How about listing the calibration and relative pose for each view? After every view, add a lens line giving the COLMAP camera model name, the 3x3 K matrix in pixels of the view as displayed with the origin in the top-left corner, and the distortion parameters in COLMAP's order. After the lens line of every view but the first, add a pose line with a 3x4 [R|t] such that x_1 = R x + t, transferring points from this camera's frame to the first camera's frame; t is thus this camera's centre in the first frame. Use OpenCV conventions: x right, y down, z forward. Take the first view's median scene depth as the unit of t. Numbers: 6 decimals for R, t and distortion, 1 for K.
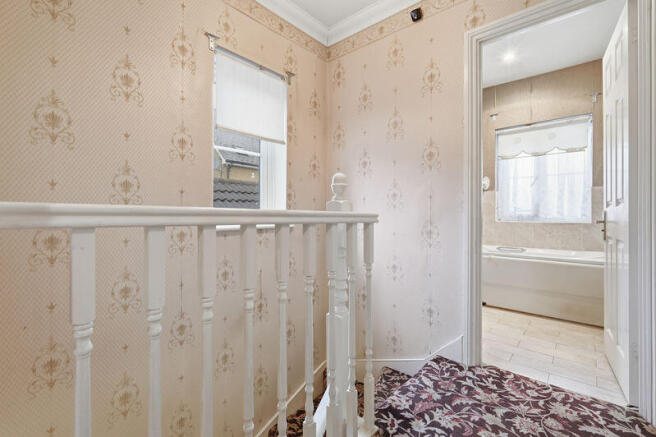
lens RADIAL K [[290.6, 0, 329.8], [0, 290.6, 215.2], [0, 0, 1]] dist [-0.000801, -0.000014]
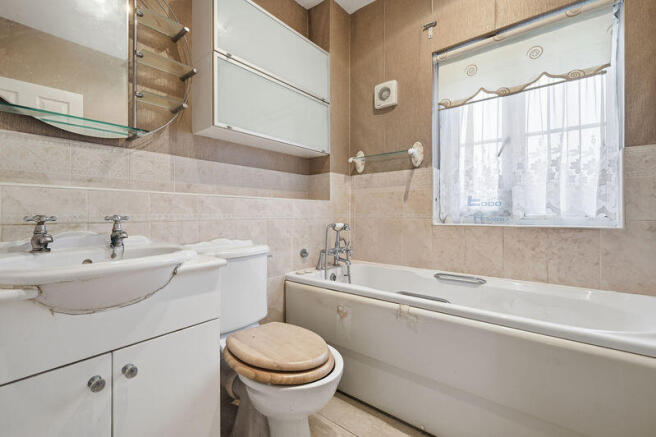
lens RADIAL K [[290.6, 0, 326.8], [0, 290.6, 218.4], [0, 0, 1]] dist [-0.000801, -0.000014]
pose [[0.998802, -0.009987, 0.047896, 0.366090], [0.009506, 0.999902, 0.010251, 0.002958], [-0.047994, -0.009783, 0.998800, 0.498545]]
